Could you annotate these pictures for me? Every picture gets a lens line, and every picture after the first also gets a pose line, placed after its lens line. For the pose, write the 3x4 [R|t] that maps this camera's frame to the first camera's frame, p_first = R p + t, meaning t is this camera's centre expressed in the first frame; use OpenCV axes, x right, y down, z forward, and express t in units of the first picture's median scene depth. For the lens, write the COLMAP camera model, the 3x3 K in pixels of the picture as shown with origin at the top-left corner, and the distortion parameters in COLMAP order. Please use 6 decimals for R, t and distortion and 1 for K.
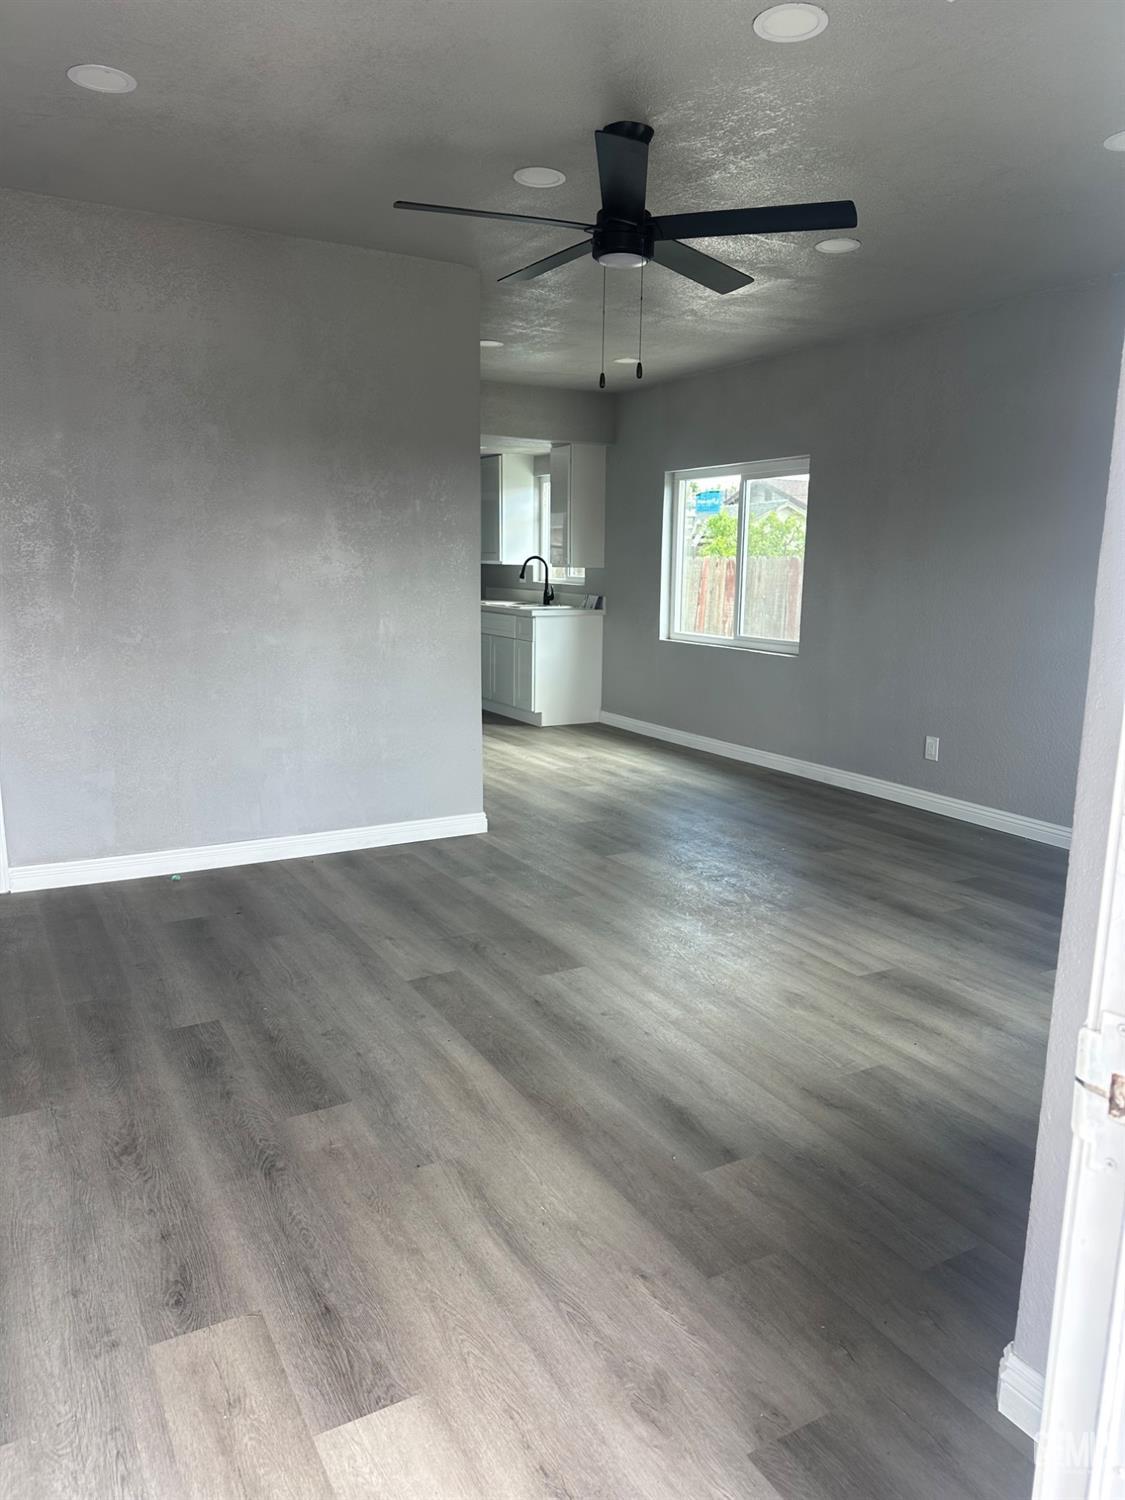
lens RADIAL K [[1045.0, 0, 562.5], [0, 1045.0, 750.0], [0, 0, 1]] dist [0.031486, -0.001196]
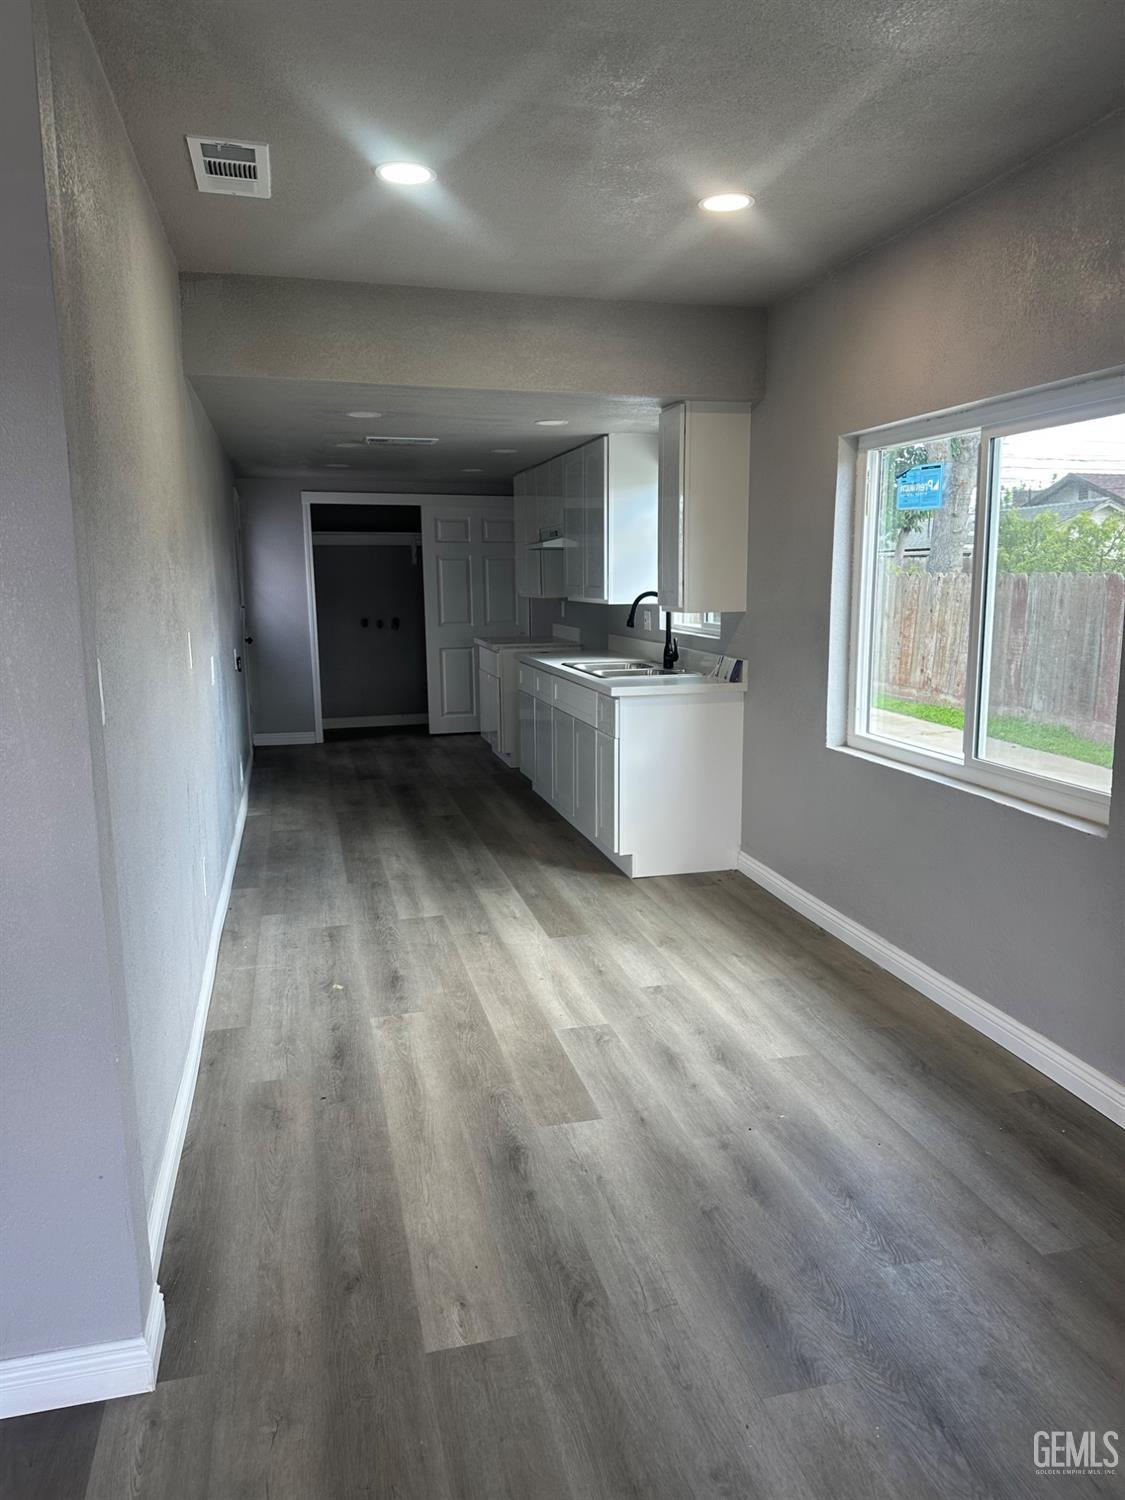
lens RADIAL K [[1045.0, 0, 562.5], [0, 1045.0, 750.0], [0, 0, 1]] dist [0.031486, -0.001196]
pose [[0.964623, 0.018136, -0.263008, 0.094401], [-0.022938, 0.999621, -0.015201, -0.084043], [0.262632, 0.020697, 0.964674, 0.404771]]
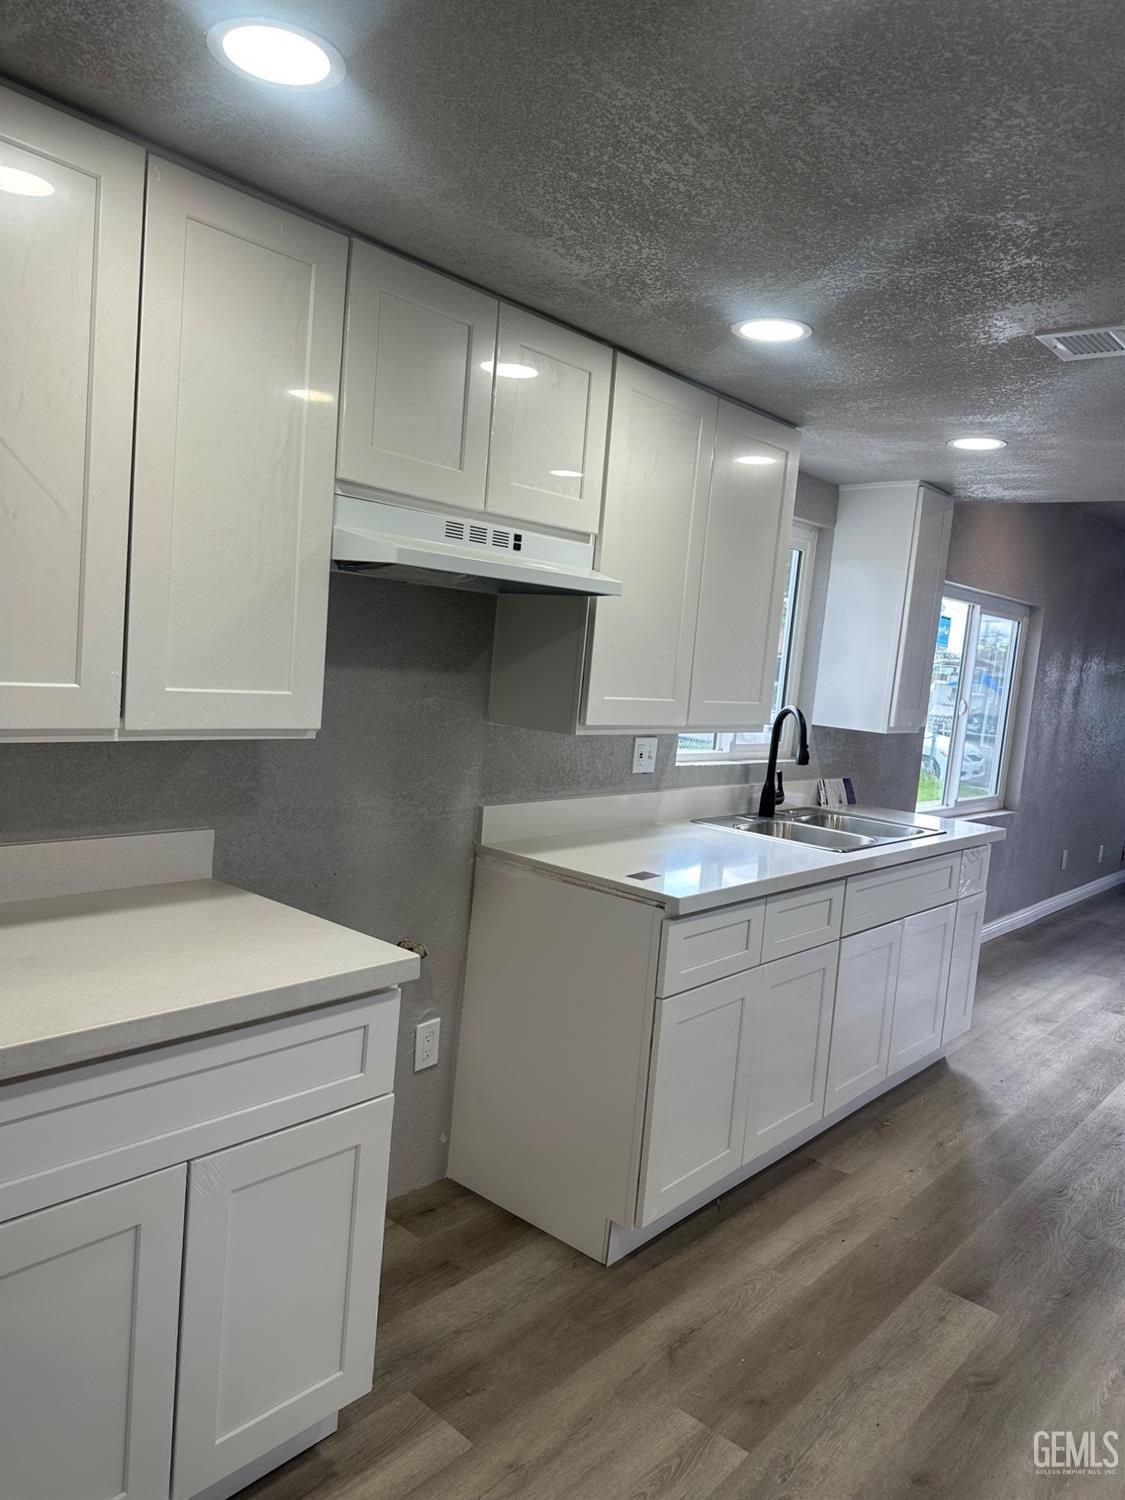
lens RADIAL K [[1058.2, 0, 562.5], [0, 1058.2, 750.0], [0, 0, 1]] dist [-0.000480, -0.000864]
pose [[-0.331638, -0.136614, 0.933463, -0.399081], [0.087139, 0.980794, 0.174499, -0.260755], [-0.939374, 0.139211, -0.313364, 1.279471]]
